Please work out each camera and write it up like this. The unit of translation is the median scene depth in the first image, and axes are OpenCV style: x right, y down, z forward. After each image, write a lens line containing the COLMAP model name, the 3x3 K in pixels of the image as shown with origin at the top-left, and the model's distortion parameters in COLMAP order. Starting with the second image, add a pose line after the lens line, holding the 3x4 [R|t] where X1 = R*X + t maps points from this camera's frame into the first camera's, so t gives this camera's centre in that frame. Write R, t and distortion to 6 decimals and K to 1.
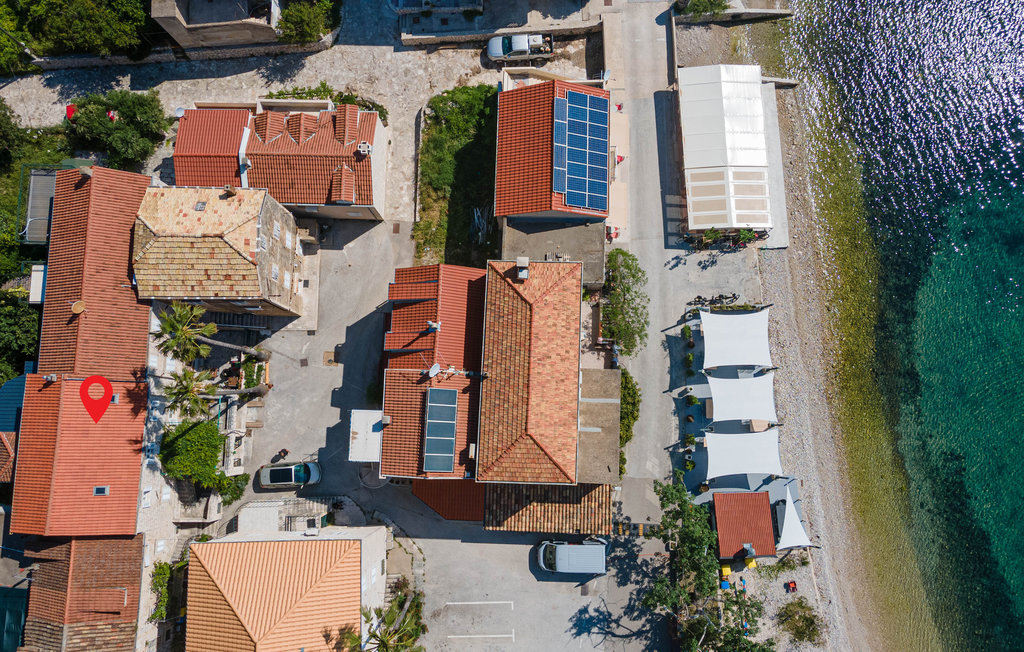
lens RADIAL K [[842.8, 0, 512.0], [0, 842.8, 326.0], [0, 0, 1]] dist [0.045841, 0.000895]
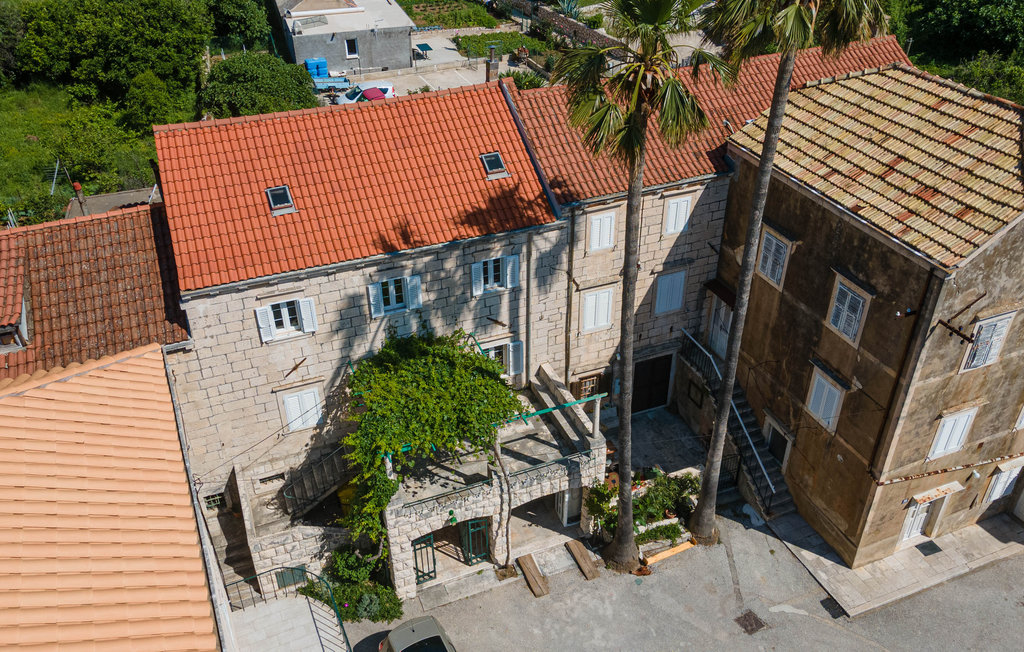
lens RADIAL K [[842.8, 0, 512.0], [0, 842.8, 326.0], [0, 0, 1]] dist [0.045841, 0.000895]
pose [[0.402040, 0.506927, -0.762489, -0.083867], [-0.904021, 0.351910, -0.242705, 0.173705], [0.145294, 0.786883, 0.599754, 0.690003]]
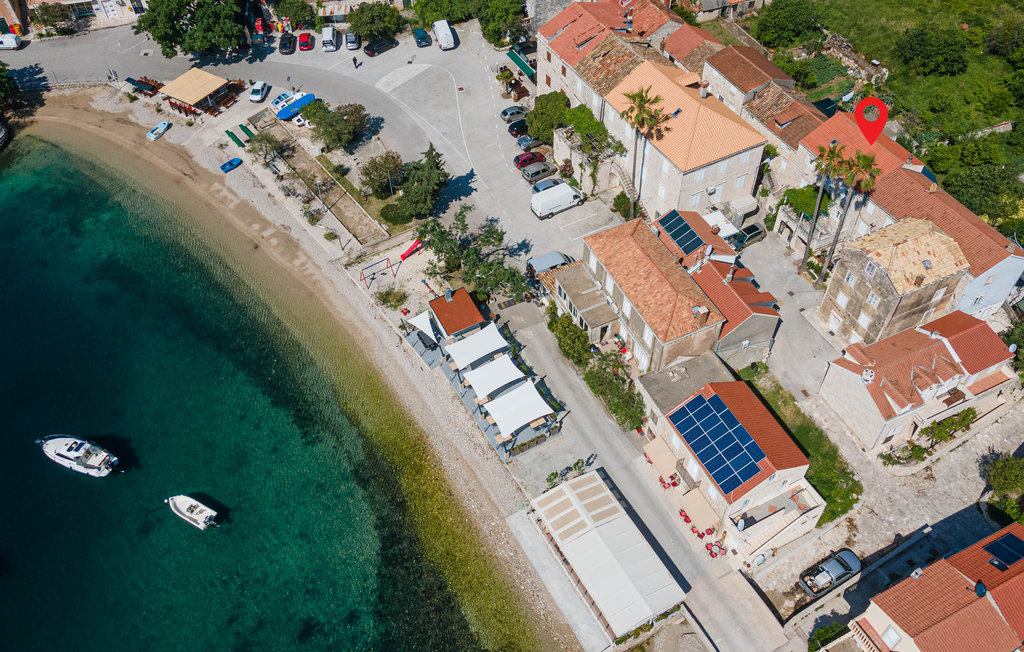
lens RADIAL K [[842.8, 0, 512.0], [0, 842.8, 326.0], [0, 0, 1]] dist [0.045841, 0.000895]
pose [[-0.891021, 0.359218, -0.277568, 0.550072], [-0.445625, -0.575469, 0.685751, -0.724428], [0.086602, 0.734710, 0.672831, 0.087289]]
